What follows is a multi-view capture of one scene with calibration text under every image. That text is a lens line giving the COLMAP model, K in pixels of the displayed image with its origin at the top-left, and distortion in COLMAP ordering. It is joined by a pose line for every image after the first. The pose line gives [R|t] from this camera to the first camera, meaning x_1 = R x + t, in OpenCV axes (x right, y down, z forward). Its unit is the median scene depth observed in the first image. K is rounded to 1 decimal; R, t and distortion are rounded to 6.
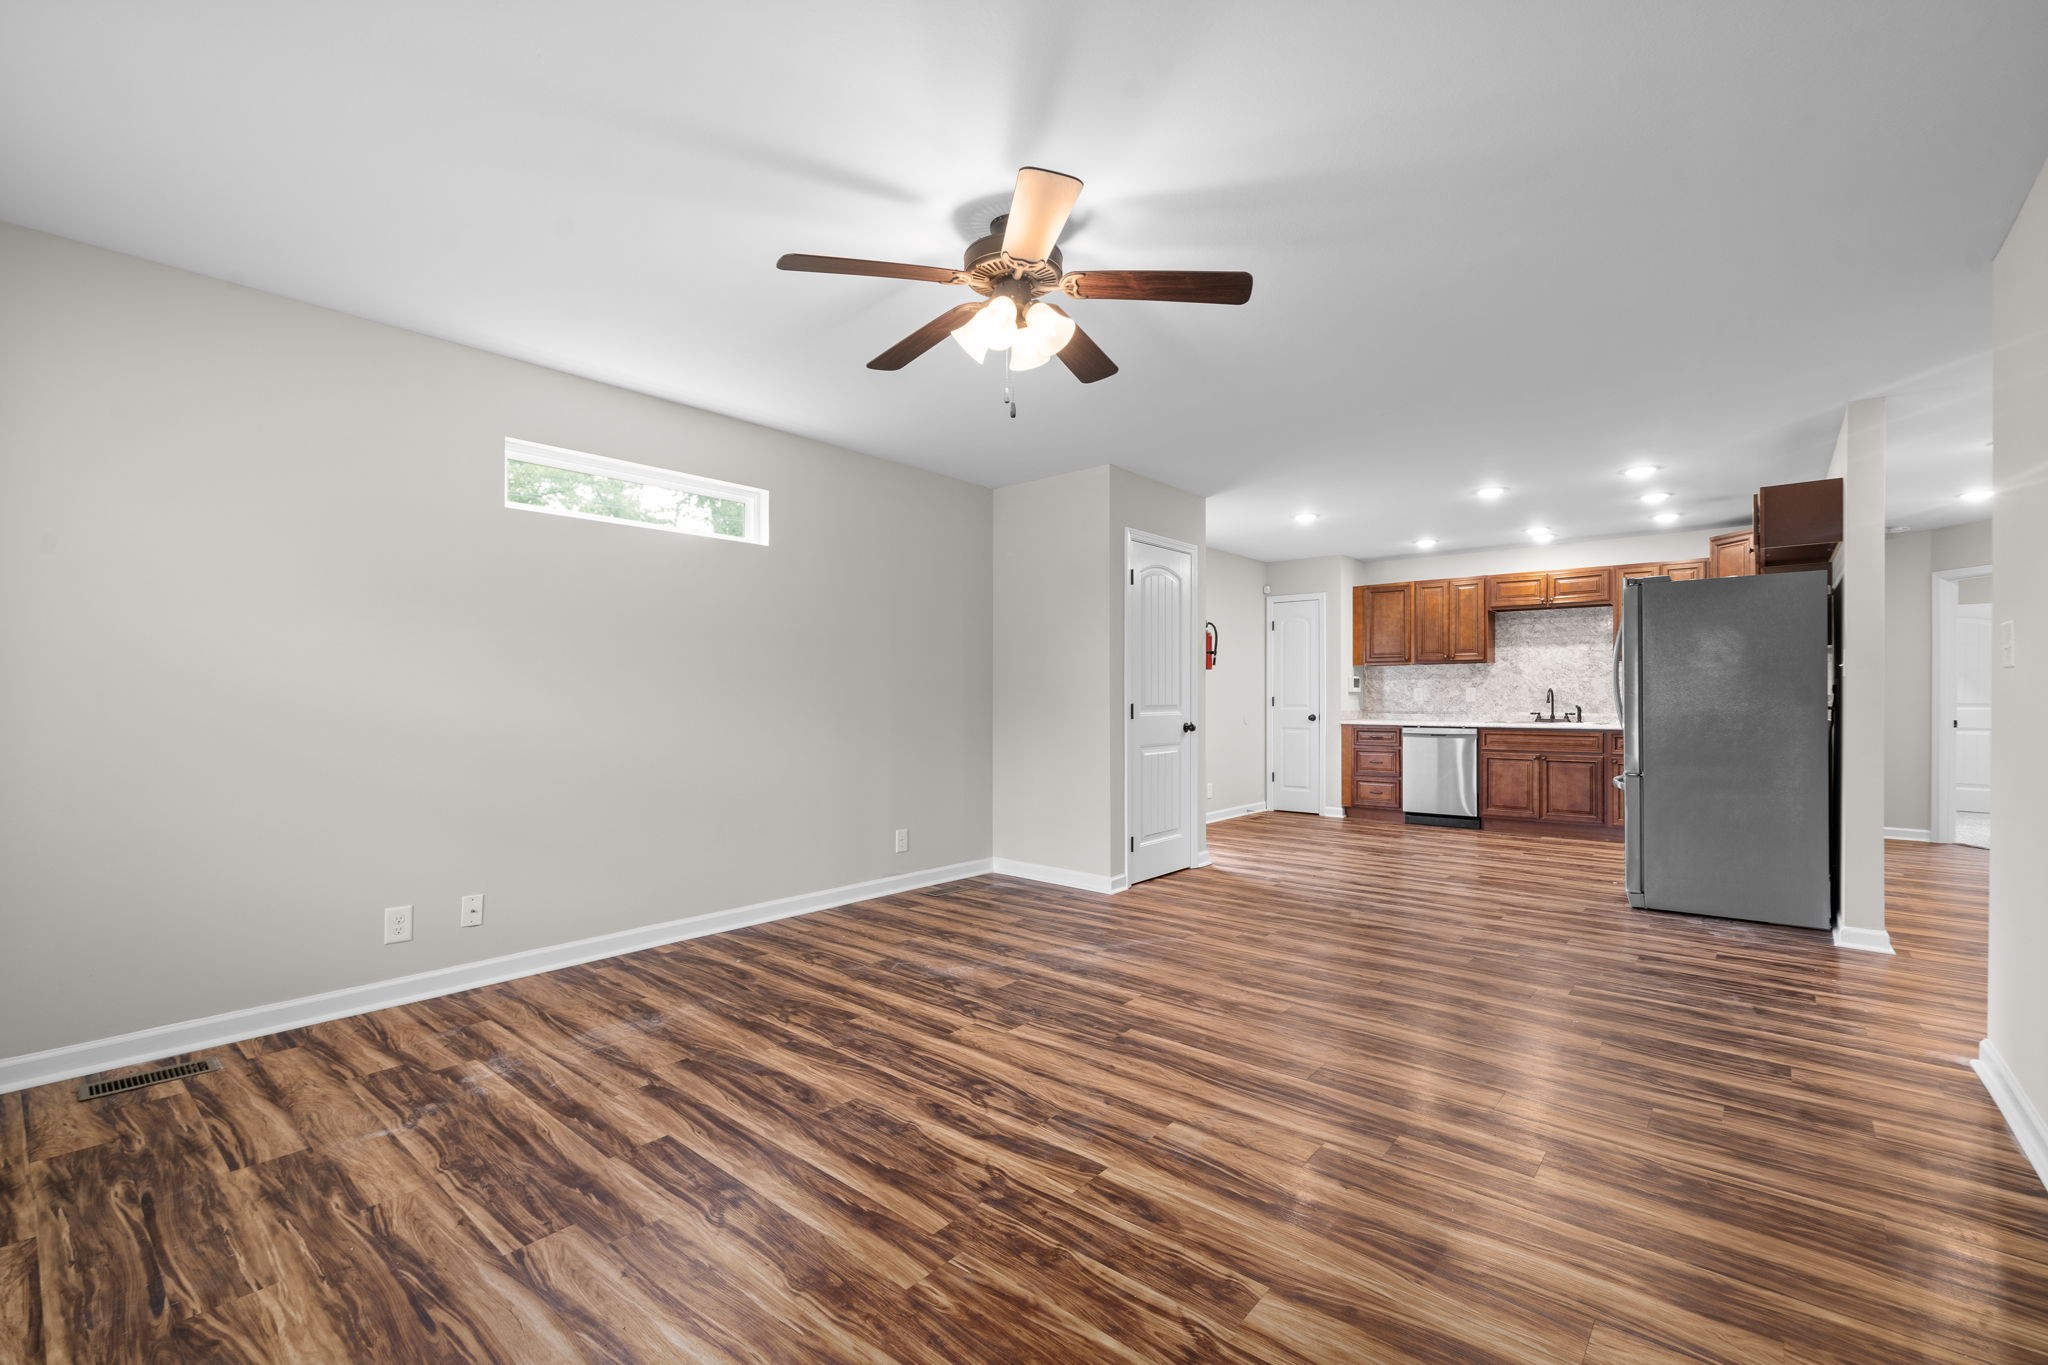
lens RADIAL K [[894.4, 0, 1021.2], [0, 894.4, 701.1], [0, 0, 1]] dist [0.000660, -0.000183]
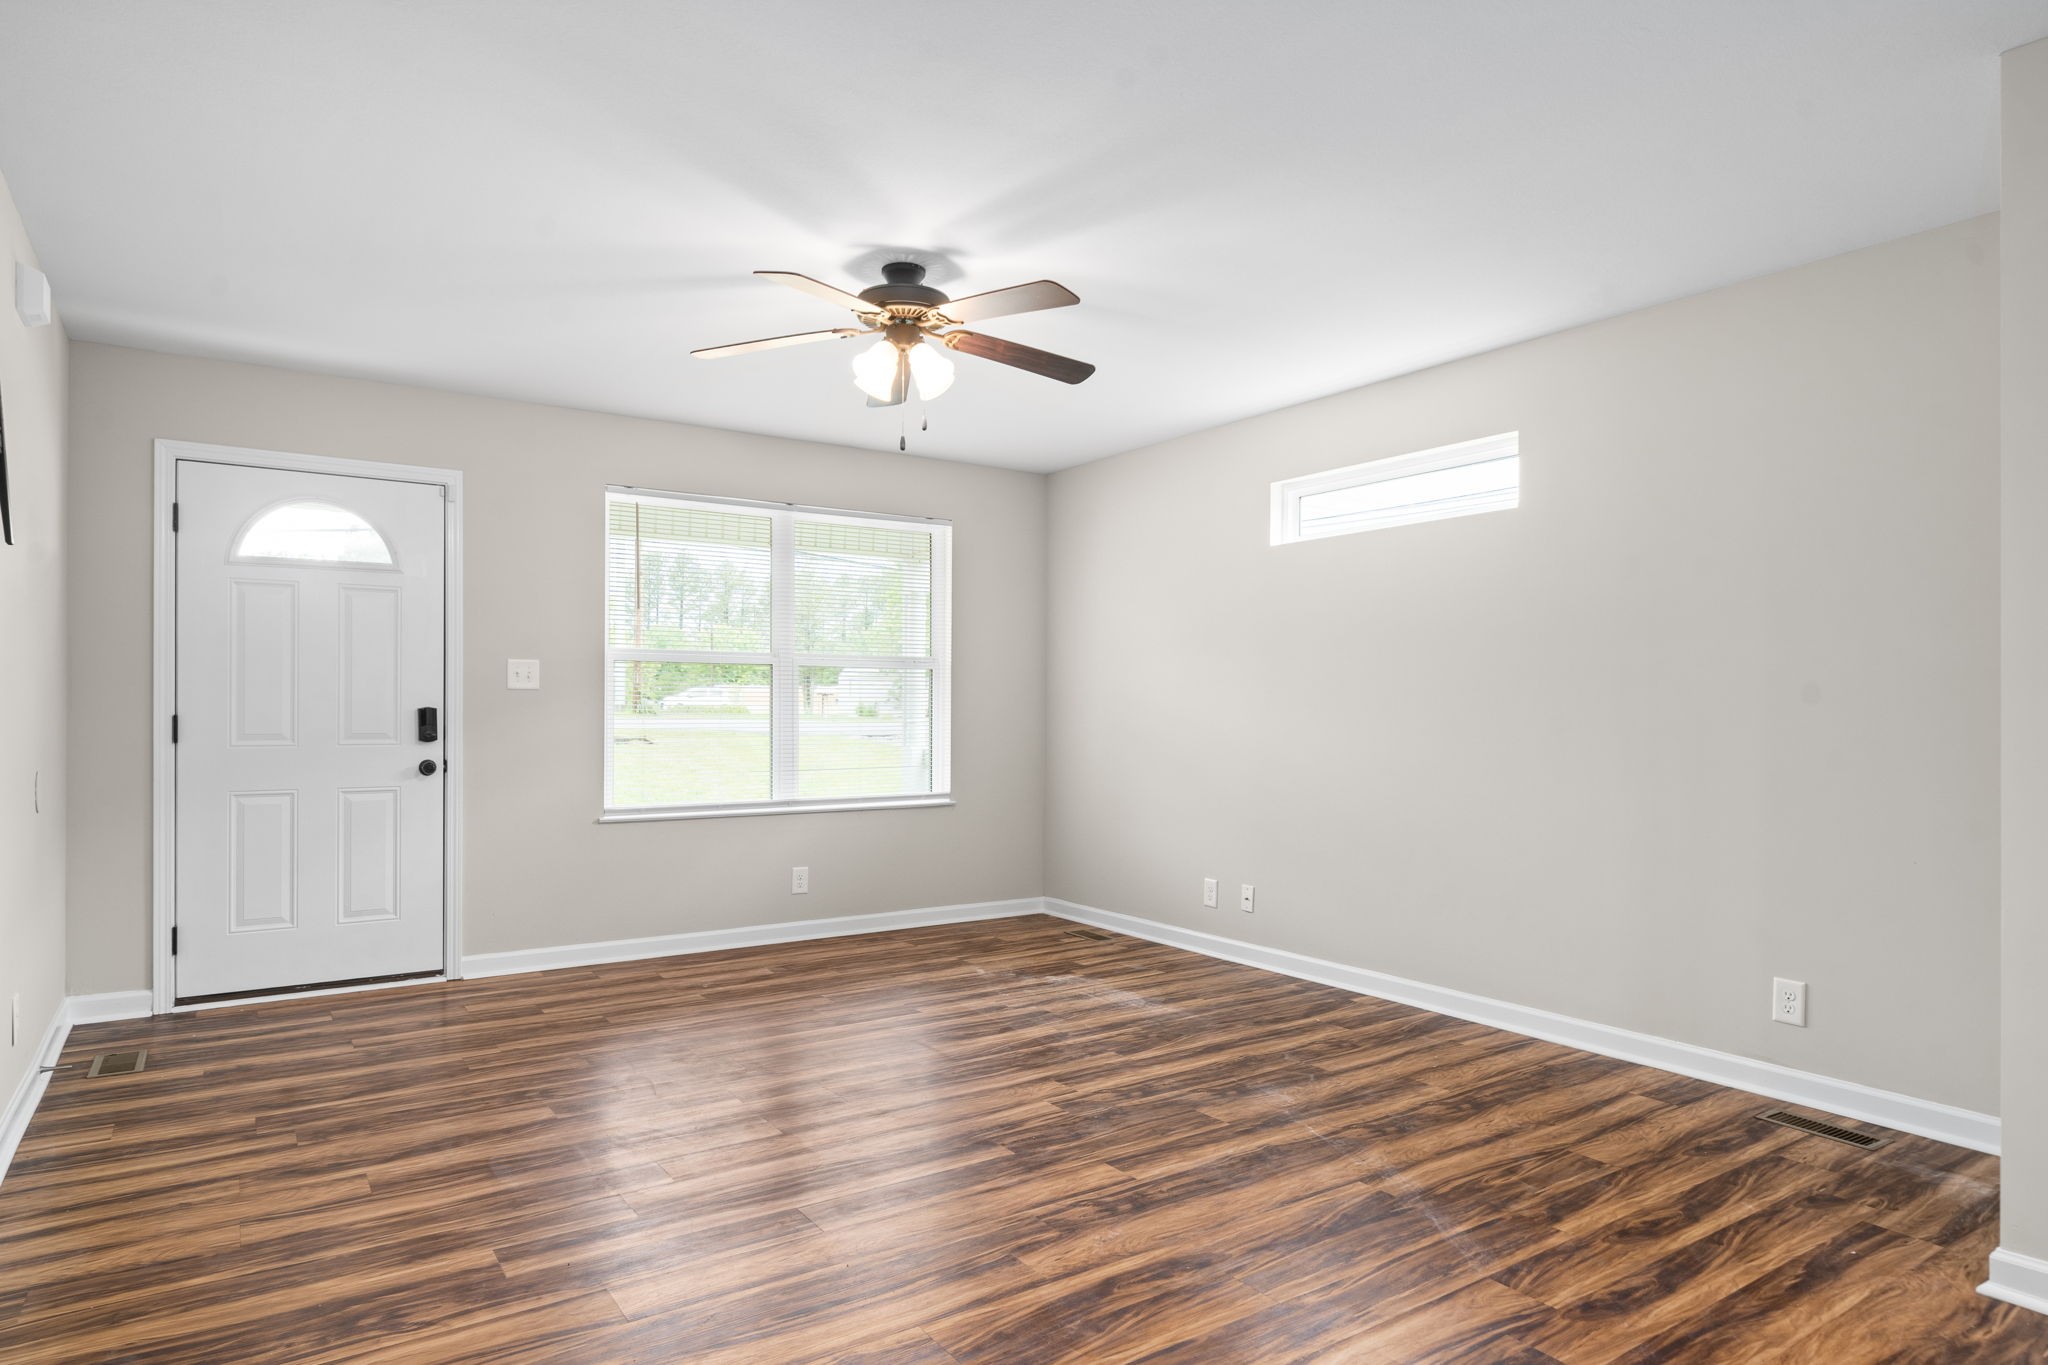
lens RADIAL K [[1185.4, 0, 1023.8], [0, 1185.4, 759.1], [0, 0, 1]] dist [0.003479, 0.001753]
pose [[-0.274407, 0.036406, -0.960924, 0.903718], [-0.011633, 0.999084, 0.041174, -0.012418], [0.961543, 0.022477, -0.273732, 1.060393]]
